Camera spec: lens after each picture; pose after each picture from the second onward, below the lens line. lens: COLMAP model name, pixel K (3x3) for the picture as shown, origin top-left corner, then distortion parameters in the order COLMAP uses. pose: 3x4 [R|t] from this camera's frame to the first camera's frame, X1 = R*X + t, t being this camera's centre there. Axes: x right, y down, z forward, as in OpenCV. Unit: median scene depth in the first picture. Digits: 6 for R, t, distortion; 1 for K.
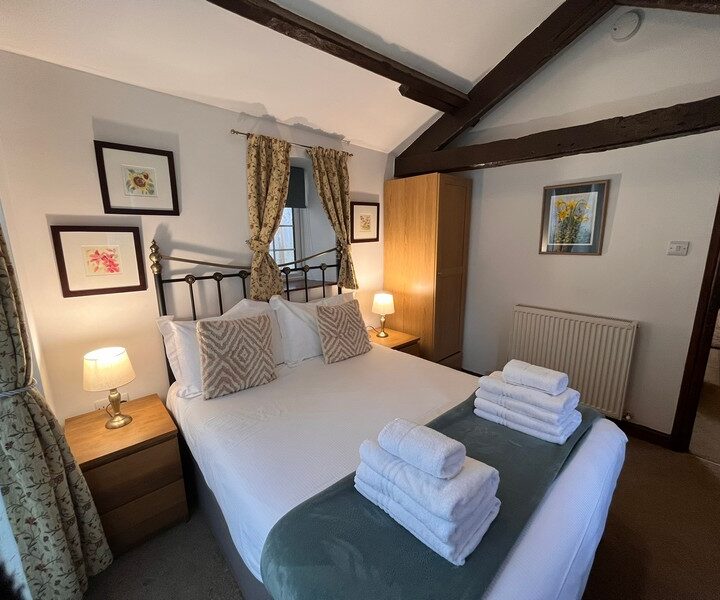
lens RADIAL K [[323.0, 0, 360.0], [0, 323.0, 300.0], [0, 0, 1]] dist [0.000790, -0.000139]
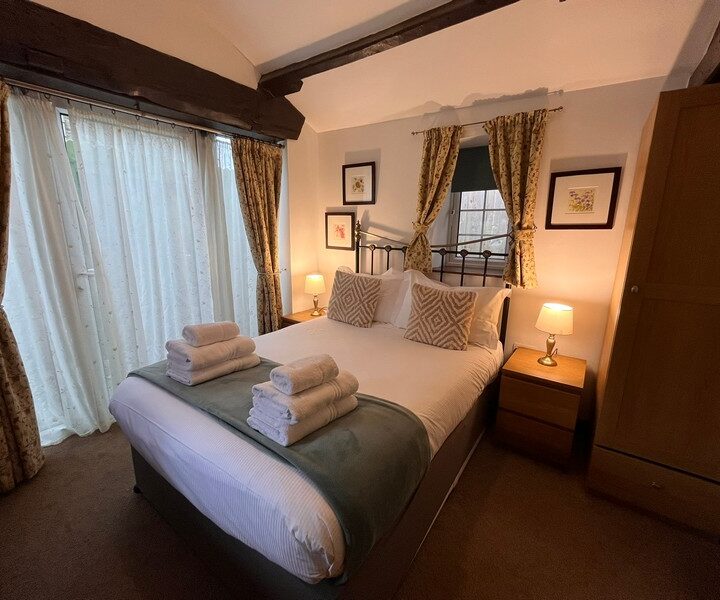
lens RADIAL K [[323.0, 0, 360.0], [0, 323.0, 300.0], [0, 0, 1]] dist [0.000790, -0.000139]
pose [[0.210304, 0.215489, -0.953591, 0.853648], [-0.223620, 0.960149, 0.167654, -0.065481], [0.951718, 0.177984, 0.250111, 0.583346]]
